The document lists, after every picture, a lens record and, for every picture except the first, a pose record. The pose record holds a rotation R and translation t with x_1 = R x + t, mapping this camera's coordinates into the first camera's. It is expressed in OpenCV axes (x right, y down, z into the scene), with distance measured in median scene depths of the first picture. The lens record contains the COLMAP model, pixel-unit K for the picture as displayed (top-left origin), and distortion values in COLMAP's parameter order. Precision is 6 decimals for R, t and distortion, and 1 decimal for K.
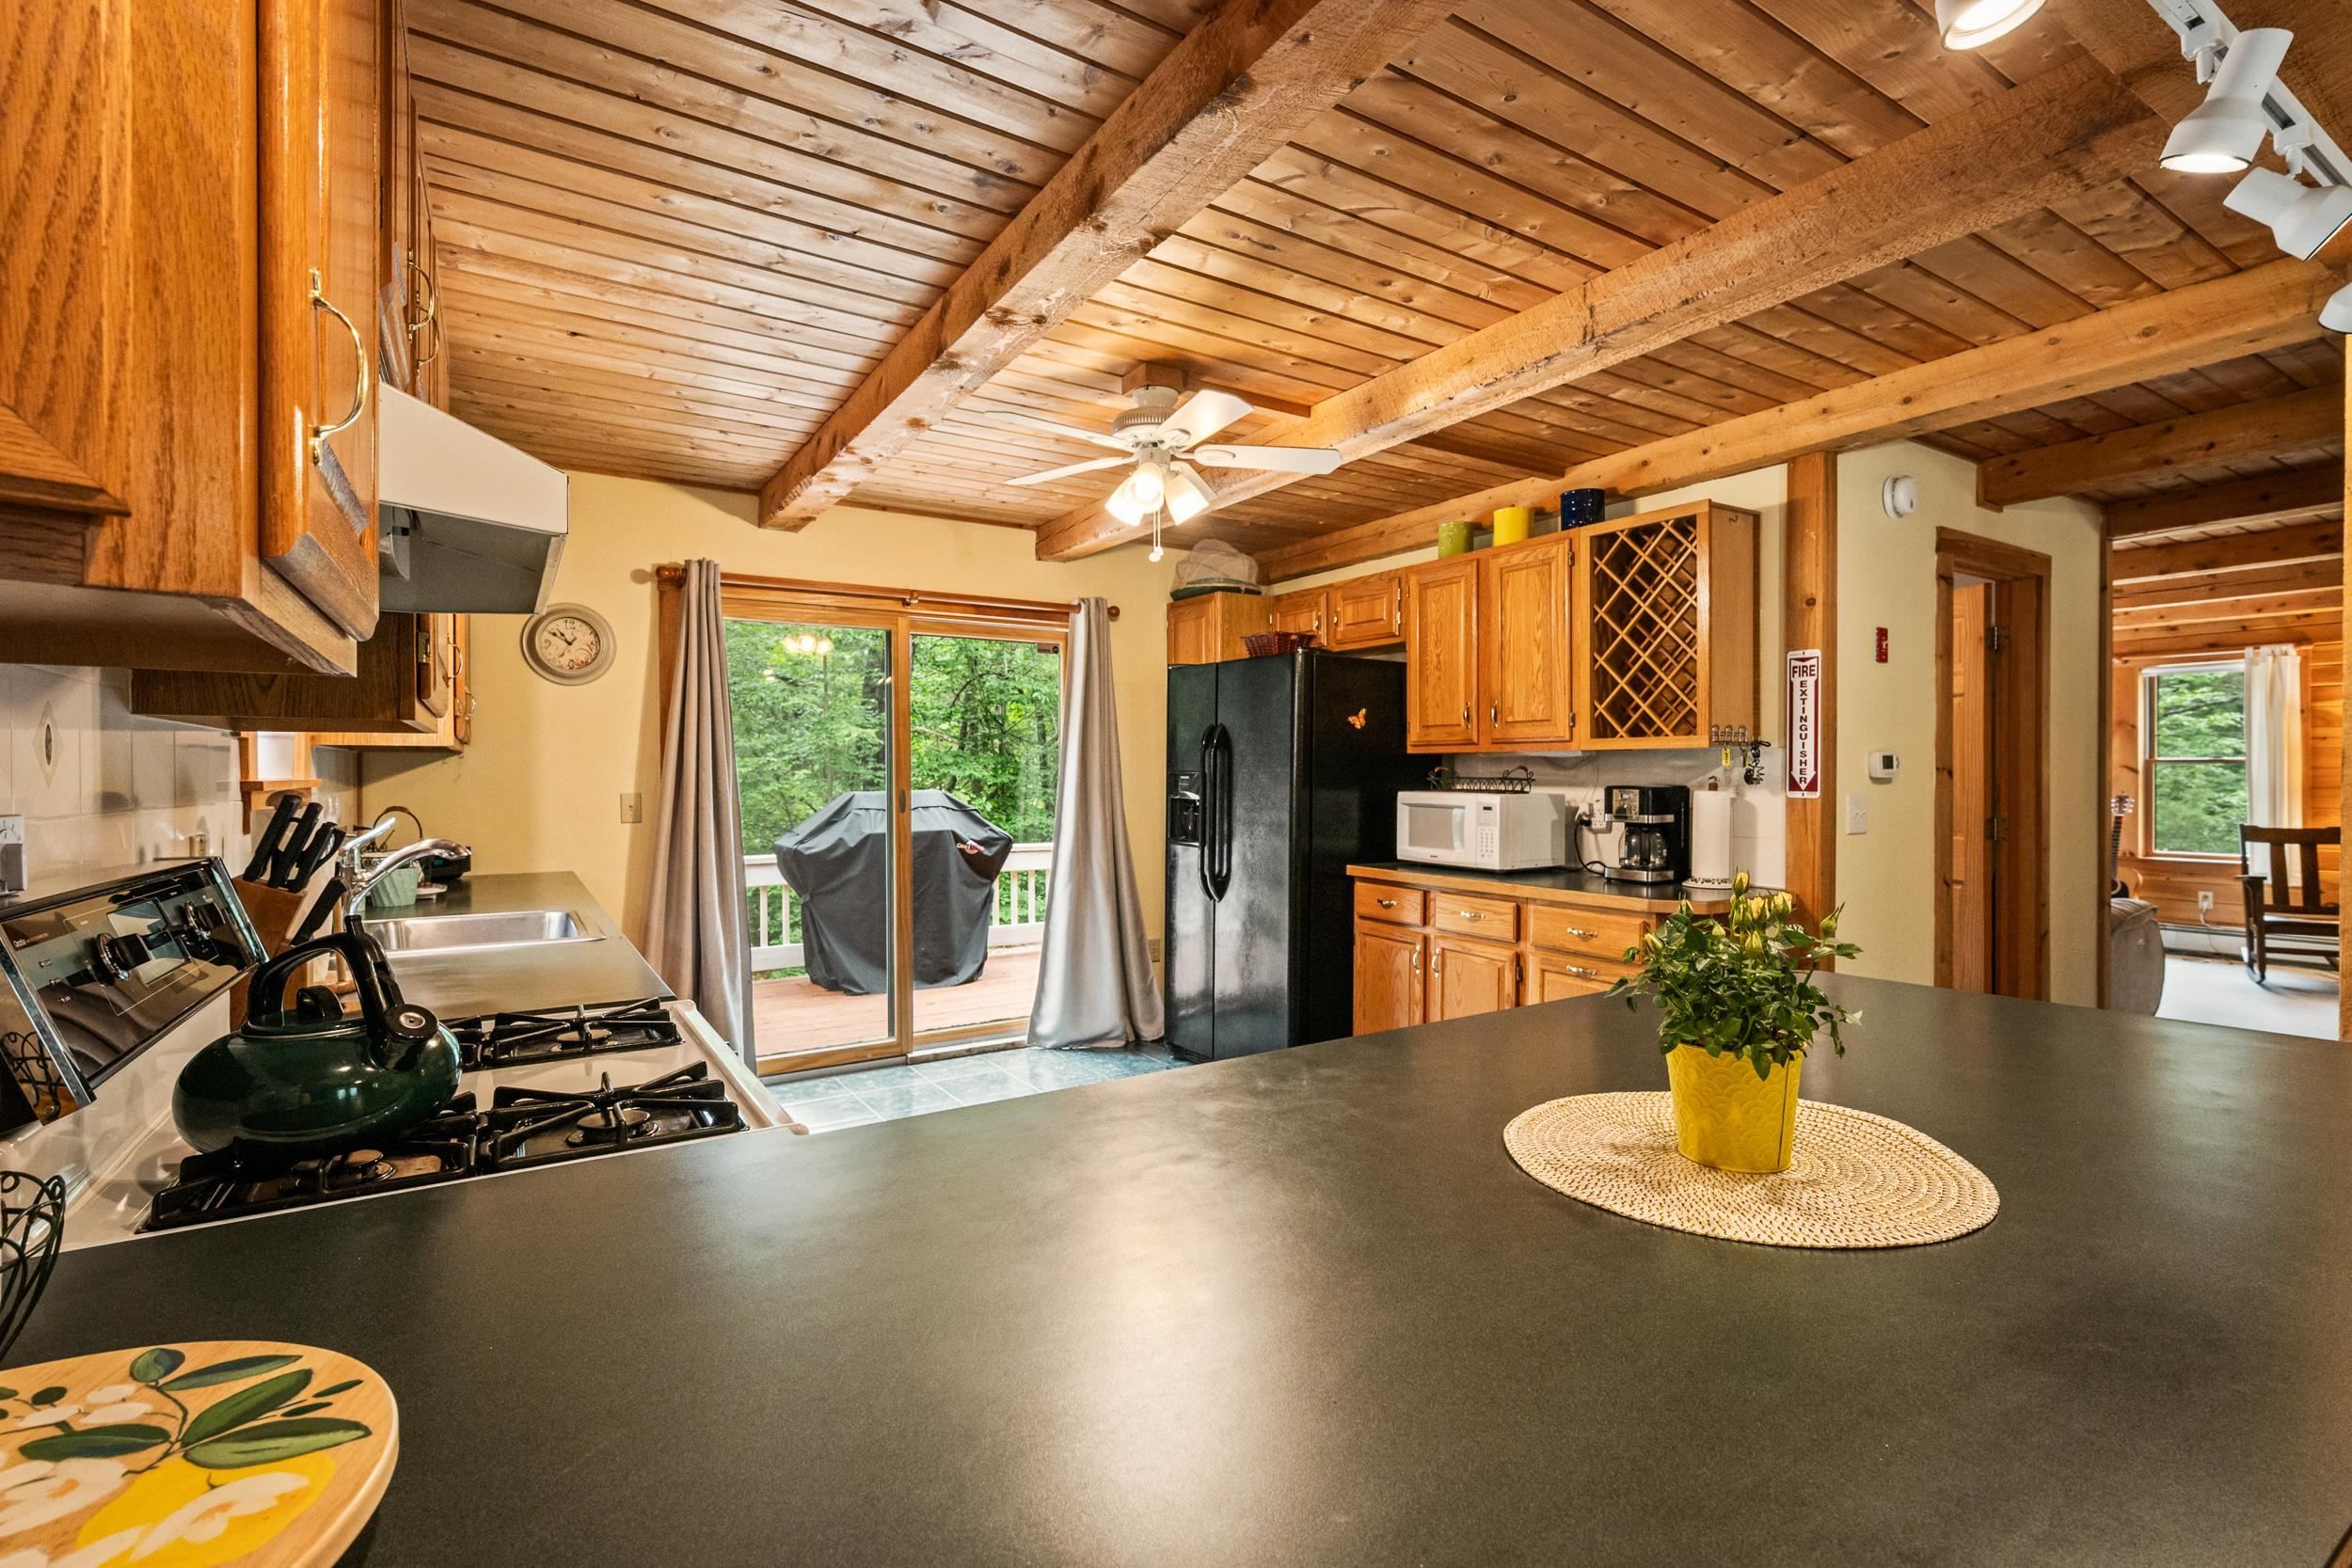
lens RADIAL K [[1080.6, 0, 1176.0], [0, 1080.6, 784.0], [0, 0, 1]] dist [0.000633, 0.000060]
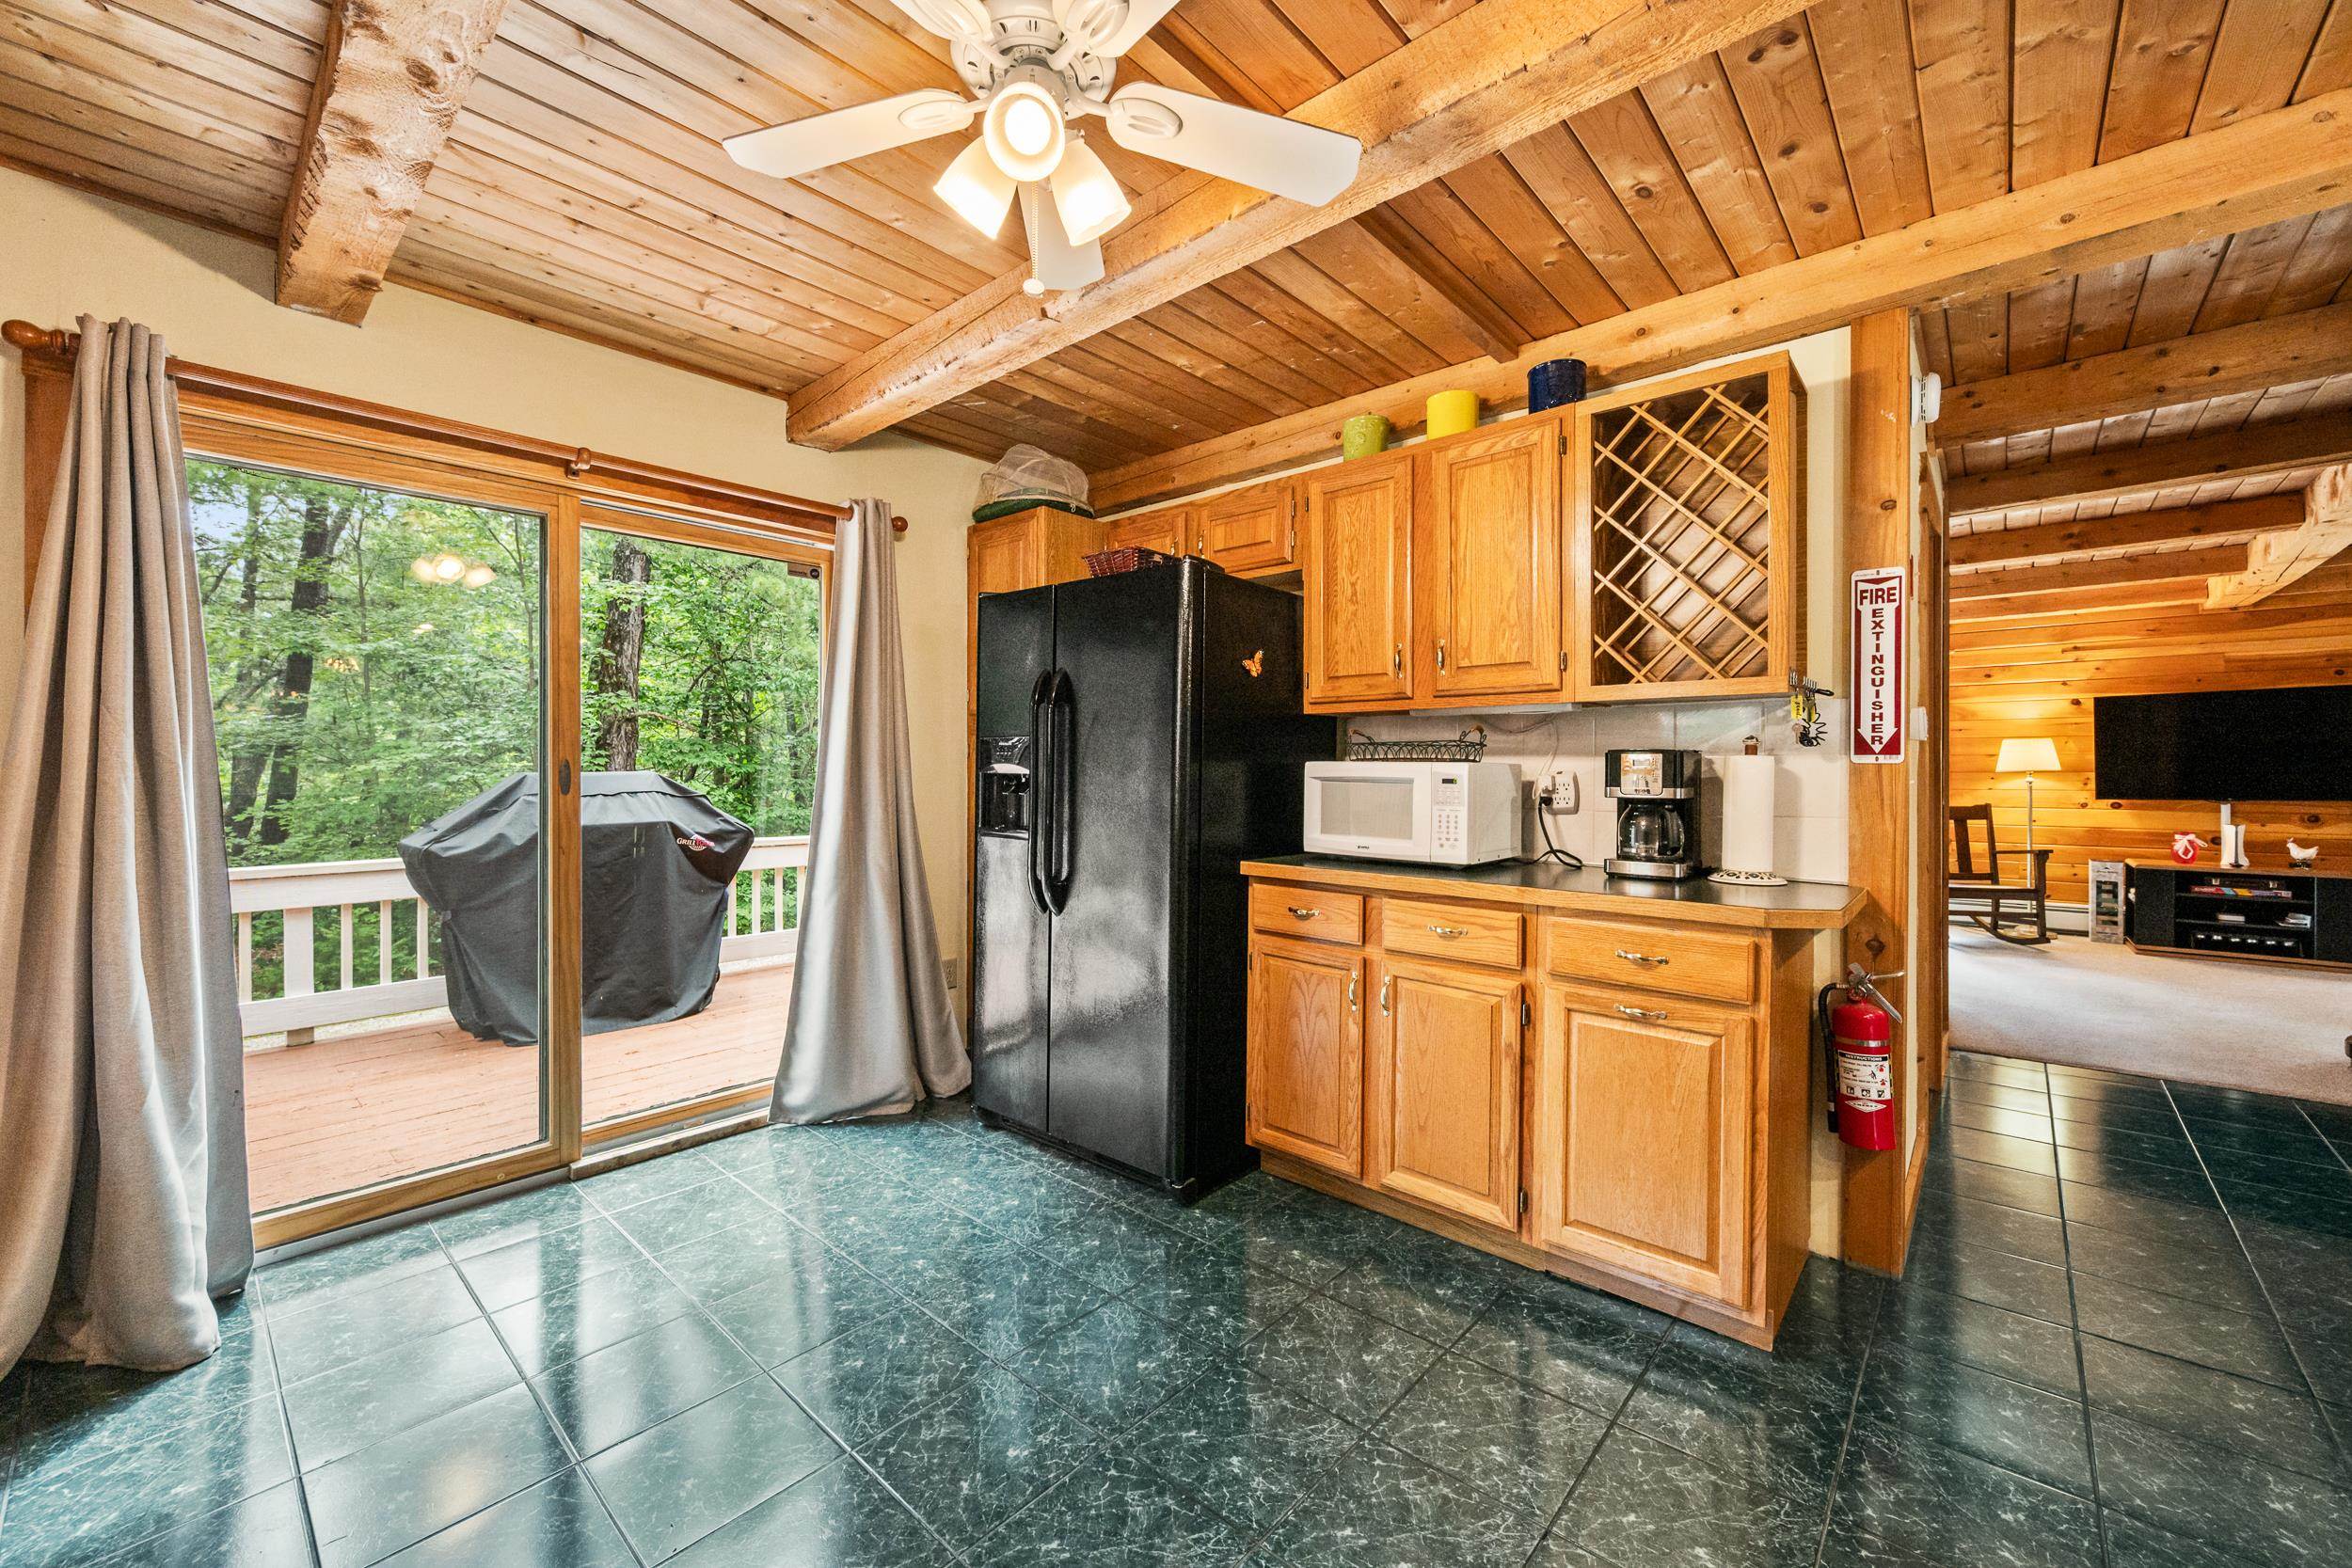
lens RADIAL K [[924.5, 0, 1182.6], [0, 924.5, 767.9], [0, 0, 1]] dist [-0.001893, -0.000182]
pose [[0.961836, 0.004209, 0.273593, -0.051039], [-0.000695, 0.999916, -0.012942, 0.019306], [-0.273625, 0.012258, 0.961758, 0.395847]]
